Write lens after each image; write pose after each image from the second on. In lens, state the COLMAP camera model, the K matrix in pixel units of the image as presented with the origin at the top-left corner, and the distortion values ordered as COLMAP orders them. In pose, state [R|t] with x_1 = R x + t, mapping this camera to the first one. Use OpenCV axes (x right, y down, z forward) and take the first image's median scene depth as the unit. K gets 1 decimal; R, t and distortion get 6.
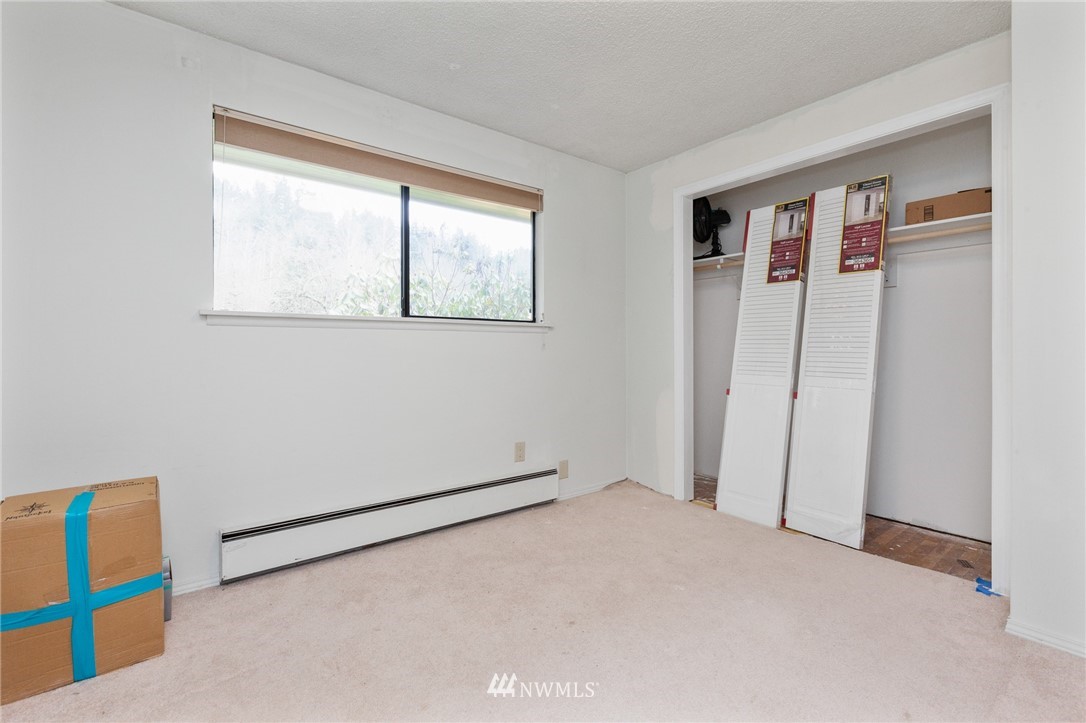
lens RADIAL K [[487.0, 0, 538.2], [0, 487.0, 364.7], [0, 0, 1]] dist [0.003267, 0.000248]
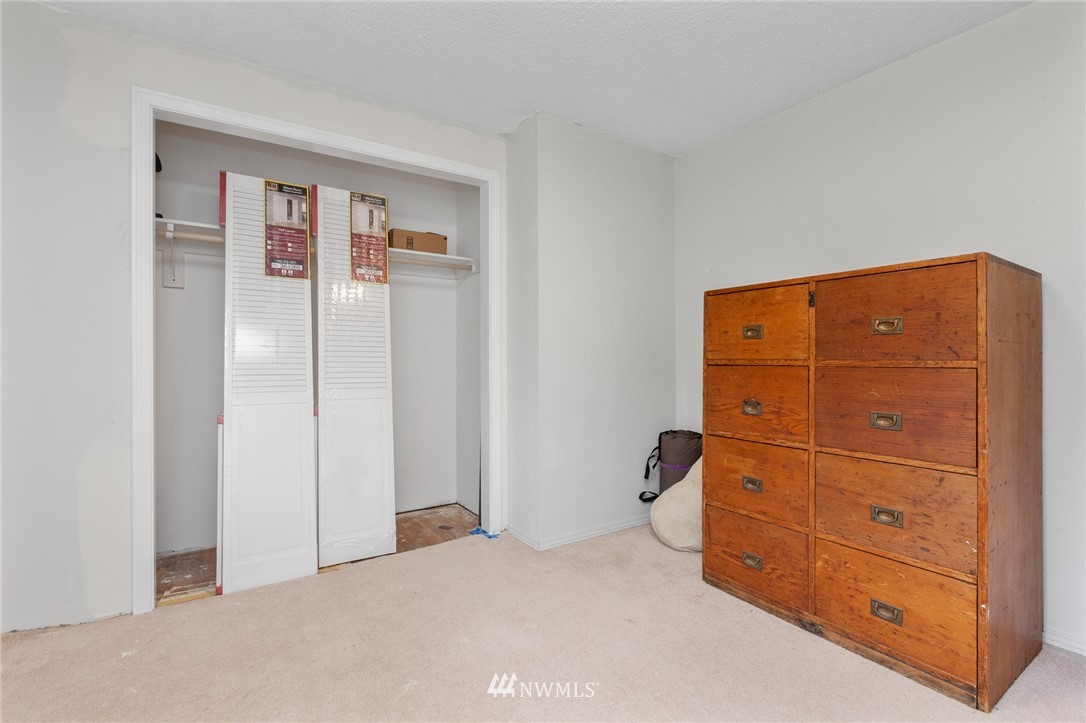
lens RADIAL K [[487.0, 0, 538.2], [0, 487.0, 364.7], [0, 0, 1]] dist [0.003267, 0.000248]
pose [[0.079518, -0.011332, 0.996769, -0.311322], [0.033233, 0.999410, 0.008711, -0.016101], [-0.996279, 0.032433, 0.079848, 0.549417]]
